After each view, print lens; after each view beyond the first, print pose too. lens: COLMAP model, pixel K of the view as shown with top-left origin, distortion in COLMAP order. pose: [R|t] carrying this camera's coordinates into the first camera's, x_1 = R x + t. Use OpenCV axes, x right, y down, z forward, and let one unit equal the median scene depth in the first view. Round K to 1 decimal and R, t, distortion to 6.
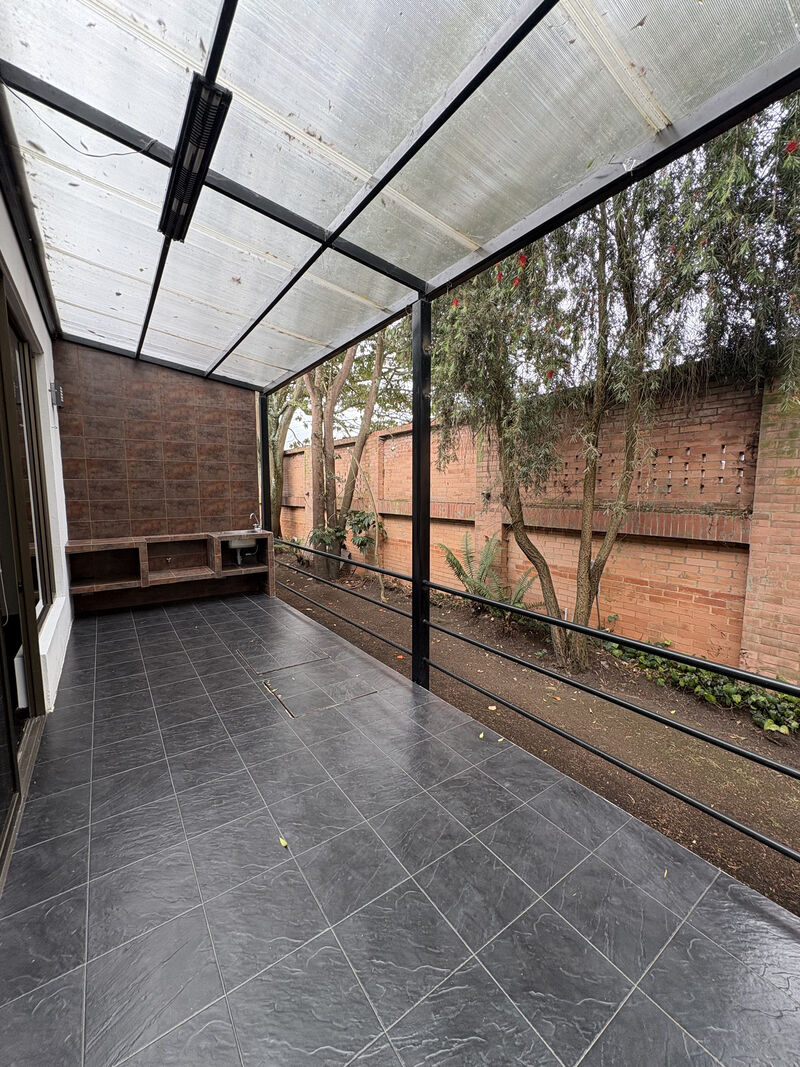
lens RADIAL K [[424.6, 0, 401.0], [0, 424.6, 533.0], [0, 0, 1]] dist [0.002131, 0.000514]
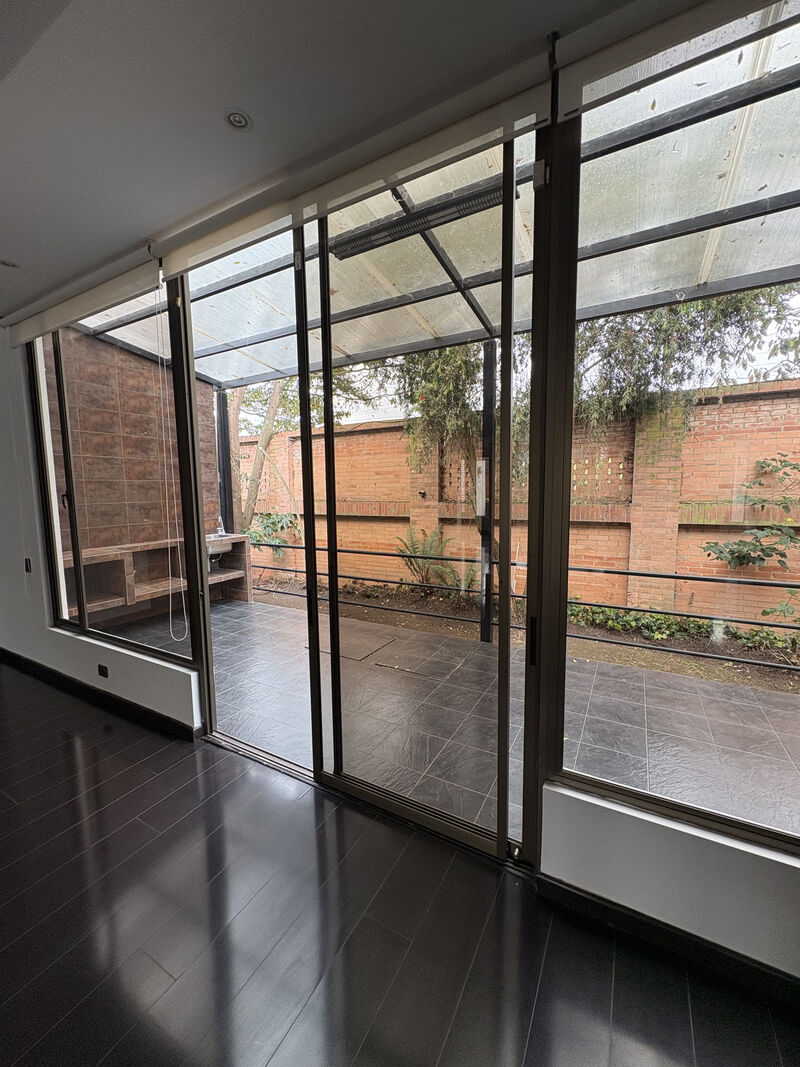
lens RADIAL K [[424.6, 0, 402.1], [0, 424.6, 532.2], [0, 0, 1]] dist [0.002131, 0.000514]
pose [[0.900191, -0.051472, 0.432442, -0.449638], [0.052709, 0.998568, 0.009134, 0.001793], [-0.432293, 0.014571, 0.901615, -0.016689]]
